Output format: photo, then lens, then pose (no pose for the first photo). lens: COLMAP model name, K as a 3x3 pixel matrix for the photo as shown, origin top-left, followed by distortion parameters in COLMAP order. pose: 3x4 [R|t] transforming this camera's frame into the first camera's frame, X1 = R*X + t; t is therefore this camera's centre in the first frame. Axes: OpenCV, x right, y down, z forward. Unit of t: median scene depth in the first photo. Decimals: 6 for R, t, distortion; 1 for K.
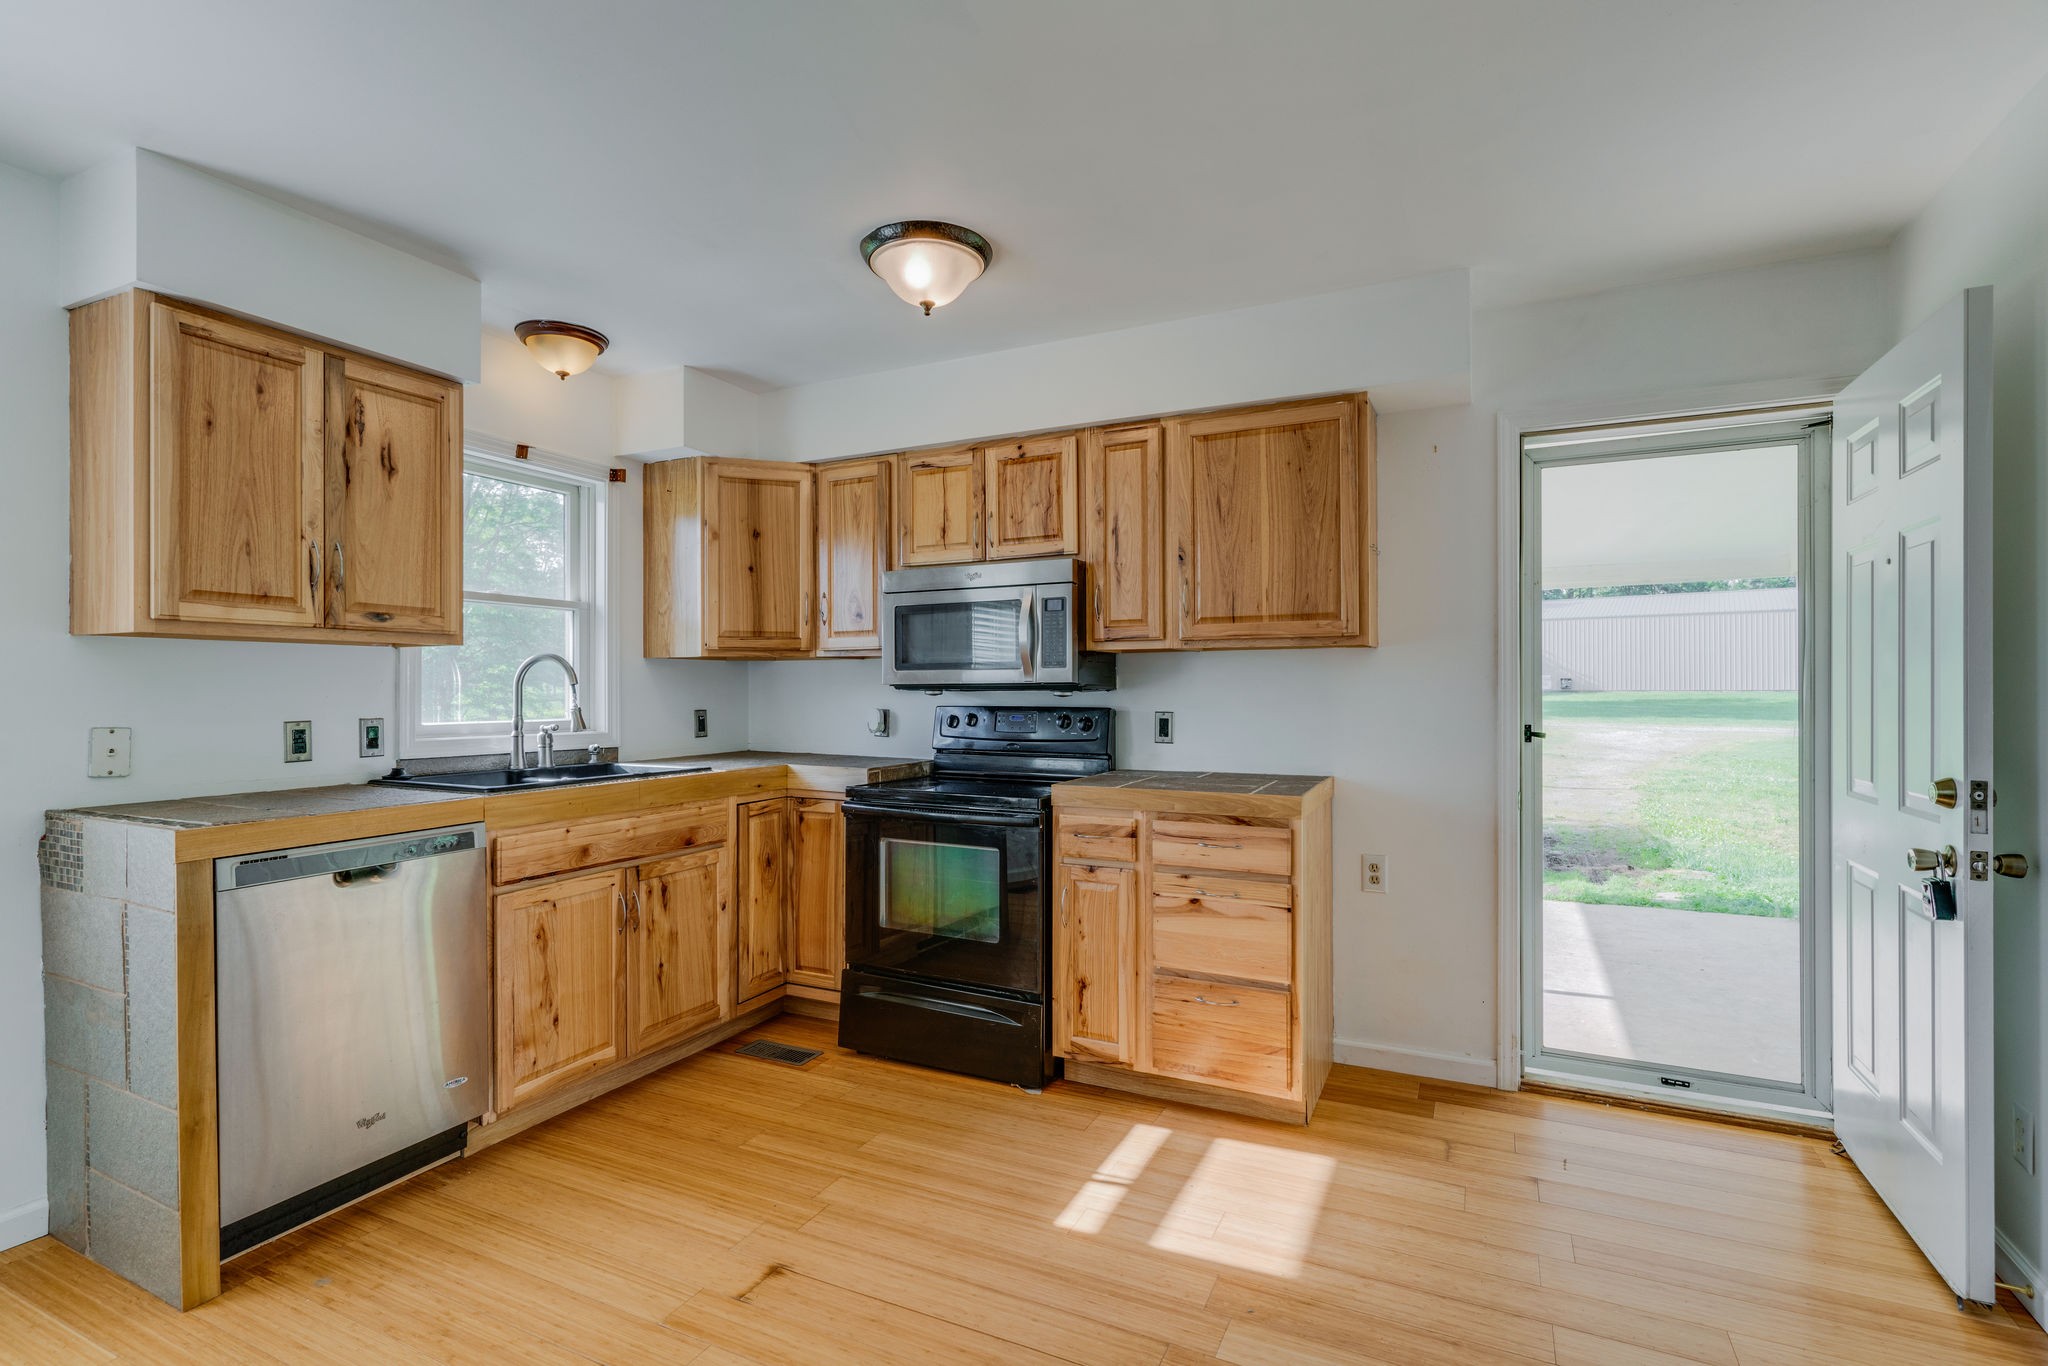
lens RADIAL K [[968.3, 0, 1024.0], [0, 968.3, 683.0], [0, 0, 1]] dist [0.003954, 0.000251]
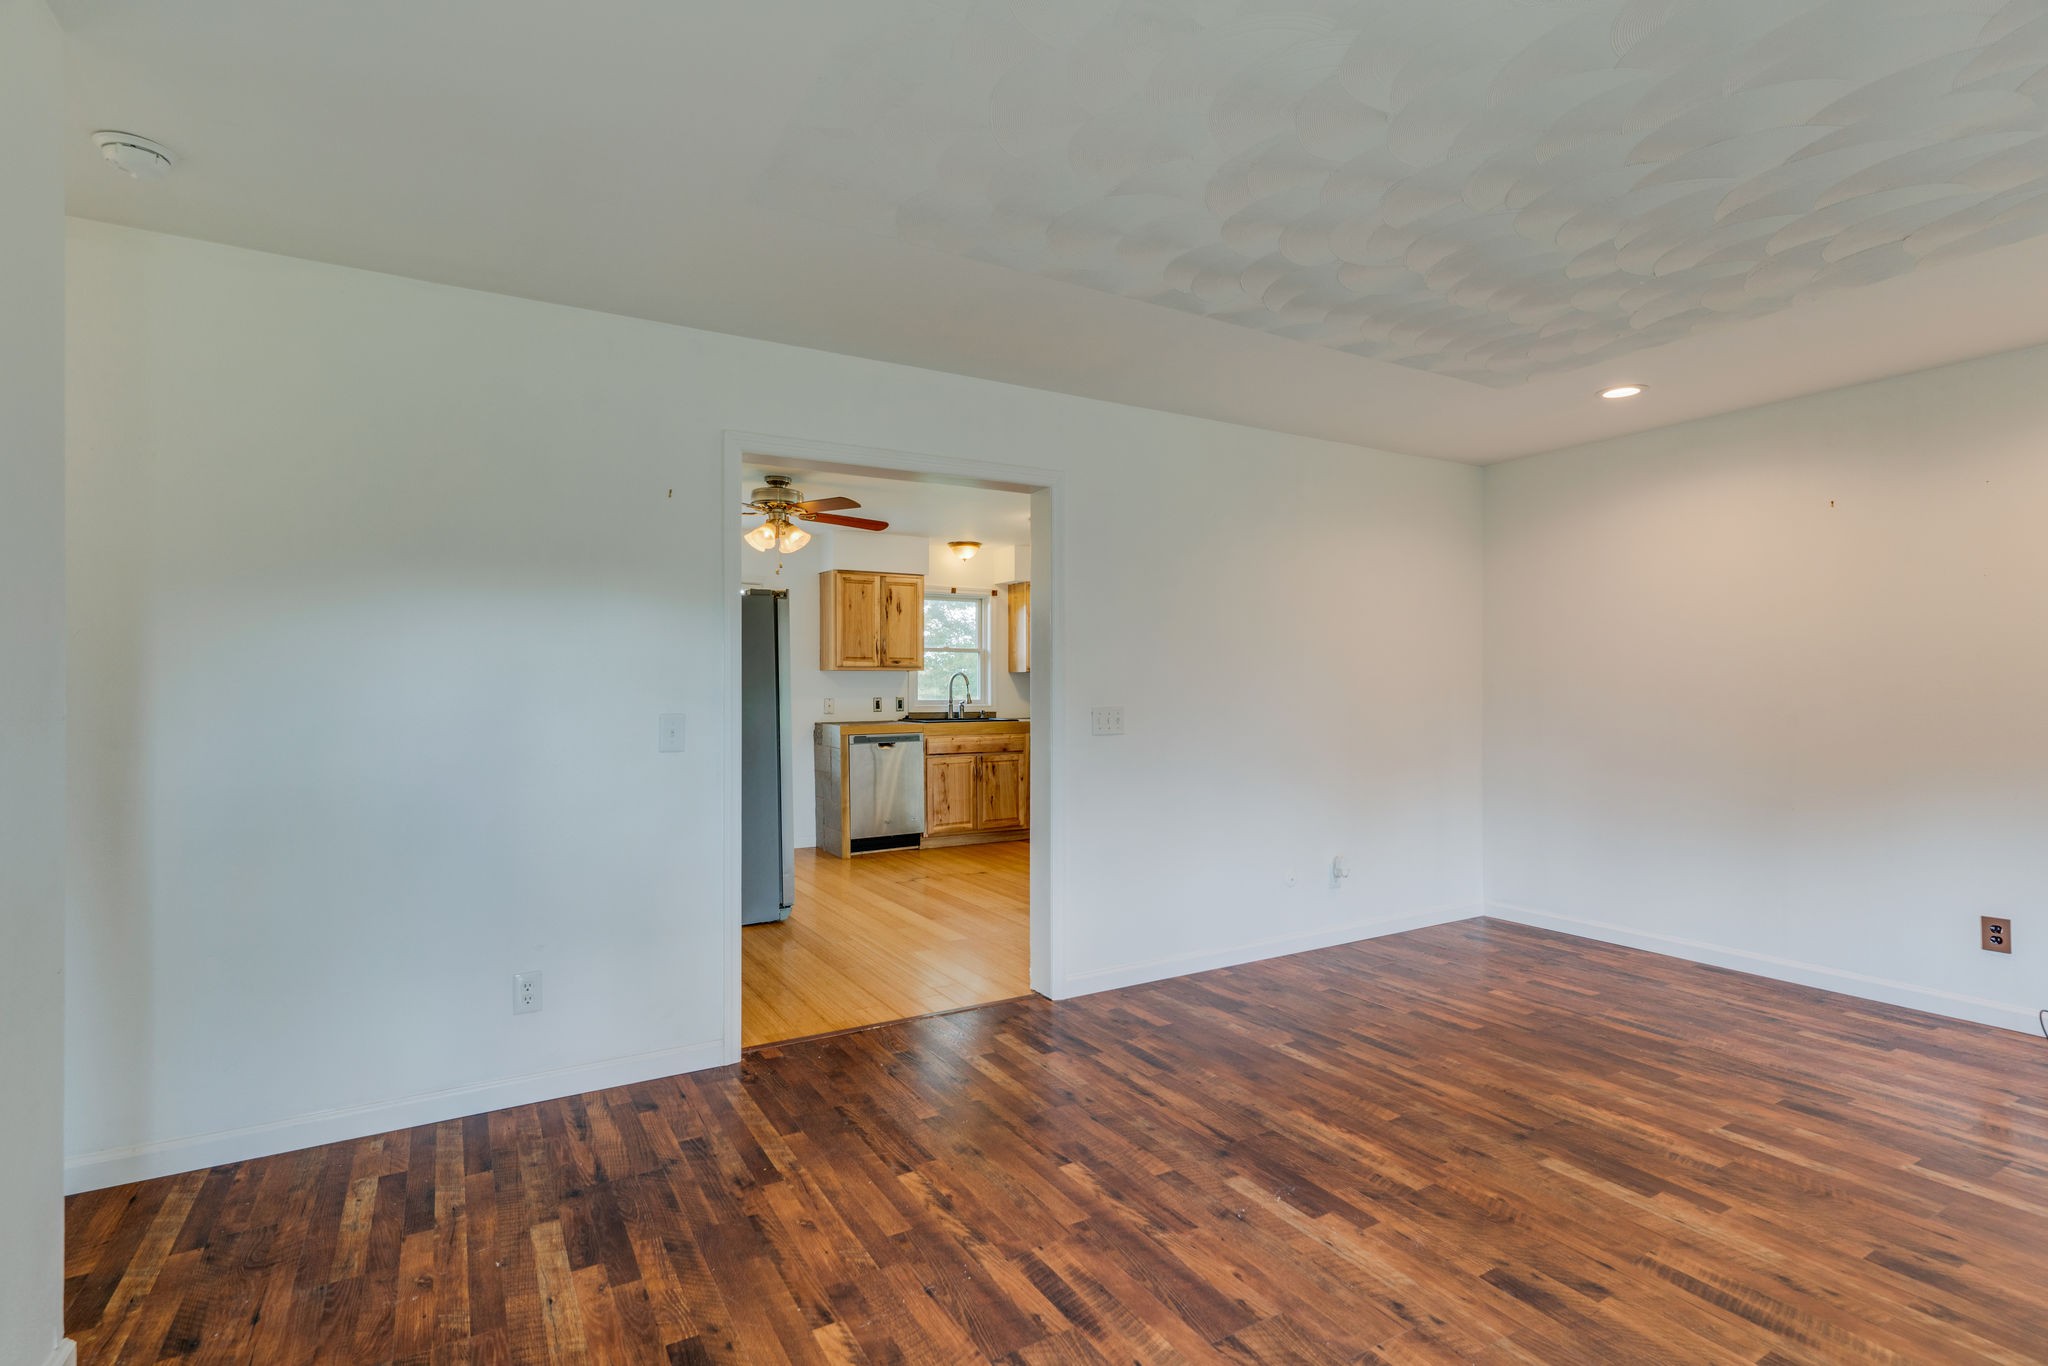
lens RADIAL K [[970.2, 0, 1023.0], [0, 970.2, 689.5], [0, 0, 1]] dist [0.002781, -0.000248]
pose [[0.834344, 0.006060, -0.551211, 1.100840], [-0.003611, 0.999978, 0.005528, -0.000419], [0.551233, -0.002622, 0.834347, -1.070736]]
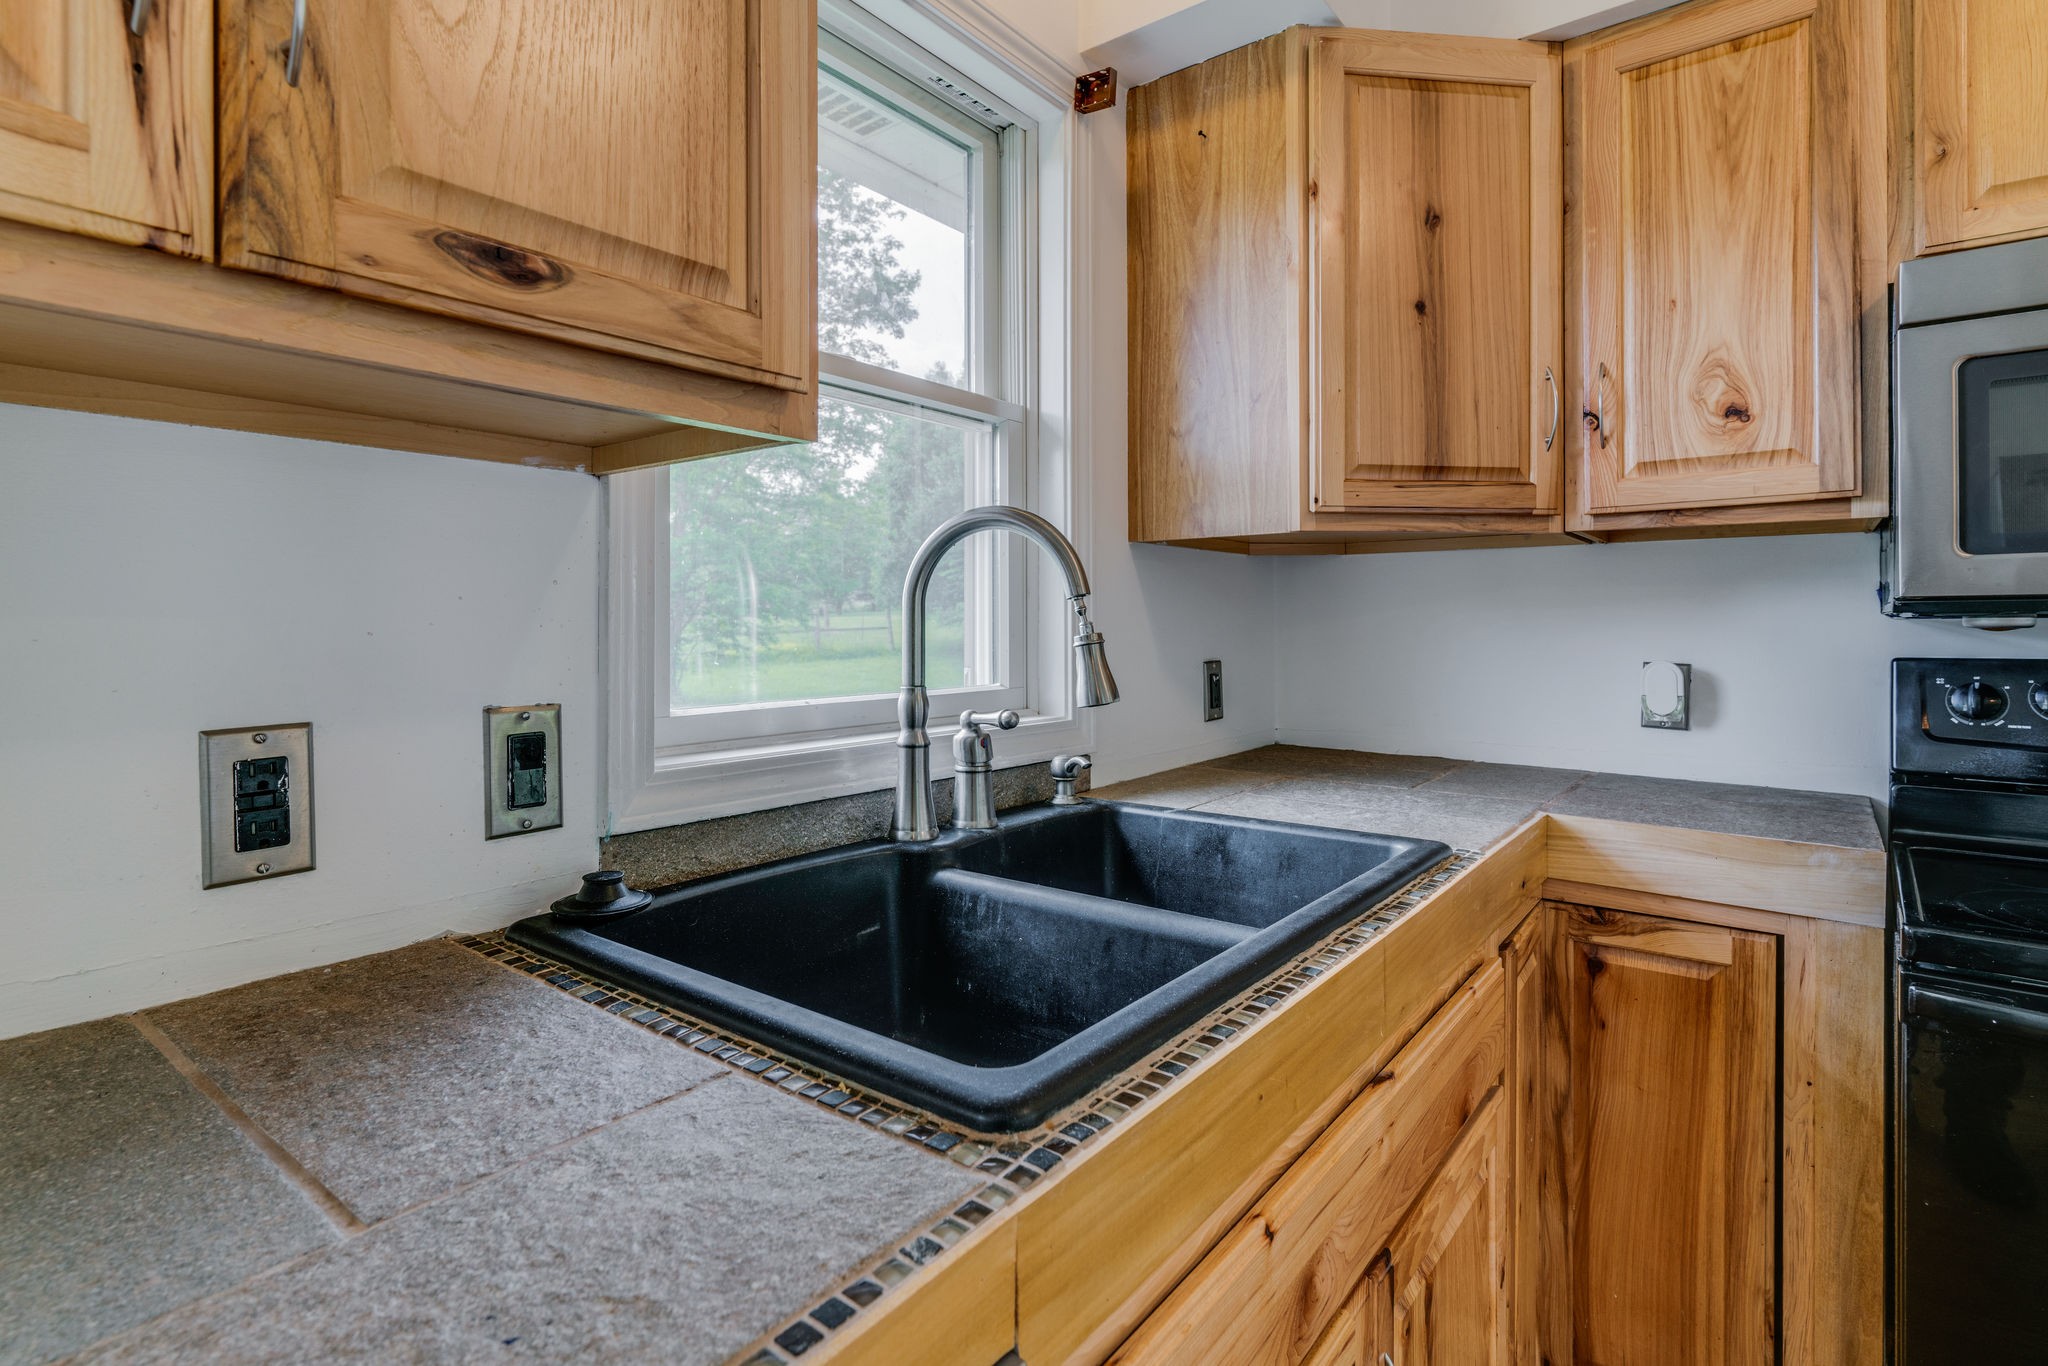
lens RADIAL K [[1020.3, 0, 1024.6], [0, 1020.3, 631.7], [0, 0, 1]] dist [0.004809, -0.000466]
pose [[0.978887, 0.001768, -0.204396, -0.440643], [0.001476, 0.999875, 0.015717, 0.008503], [0.204398, -0.015687, 0.978762, 0.697358]]
